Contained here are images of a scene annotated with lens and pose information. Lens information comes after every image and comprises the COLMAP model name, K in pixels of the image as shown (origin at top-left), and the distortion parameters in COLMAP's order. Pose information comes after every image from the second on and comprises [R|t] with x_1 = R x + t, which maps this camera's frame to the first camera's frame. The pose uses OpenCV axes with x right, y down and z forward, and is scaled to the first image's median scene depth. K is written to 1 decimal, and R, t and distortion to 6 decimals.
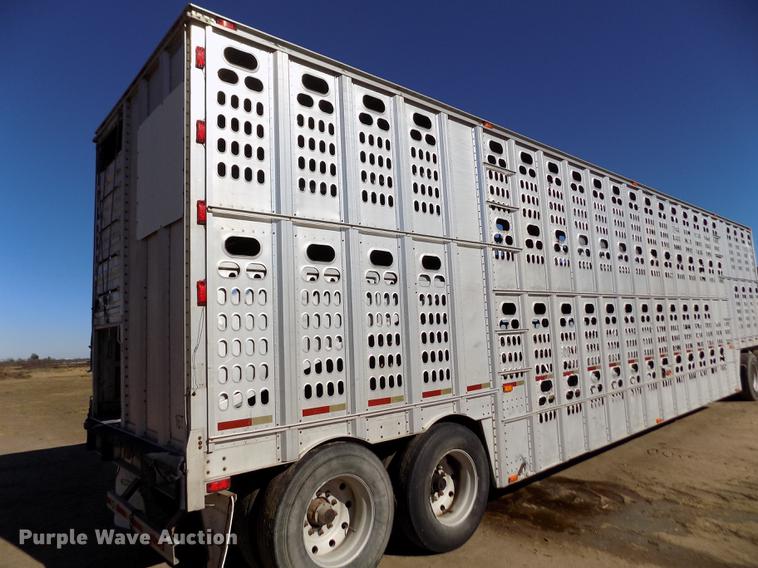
lens RADIAL K [[706.6, 0, 390.4], [0, 706.6, 288.2], [0, 0, 1]] dist [-0.062374, 0.000000]
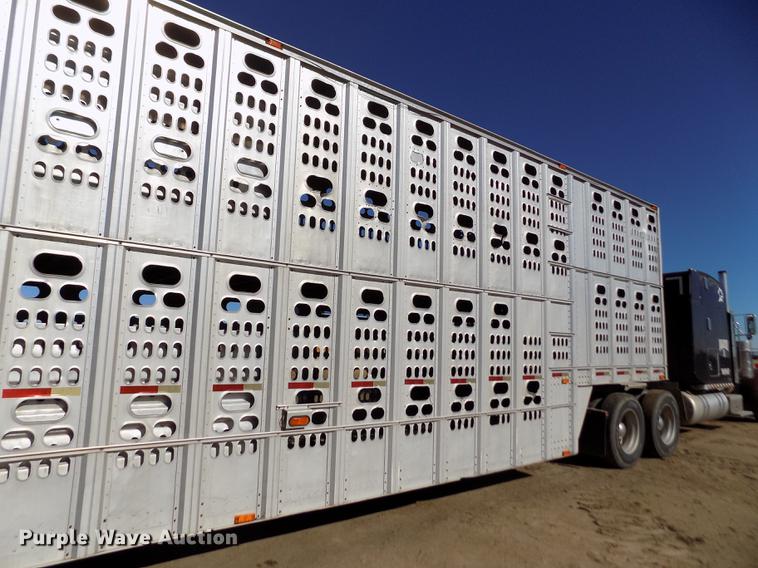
lens RADIAL K [[512.0, 0, 386.8], [0, 512.0, 274.7], [0, 0, 1]] dist [-0.049610, 0.030604]
pose [[0.971341, 0.091180, -0.219506, 0.312692], [-0.097060, 0.995148, -0.016129, 0.011018], [0.216971, 0.036972, 0.975478, 0.391027]]
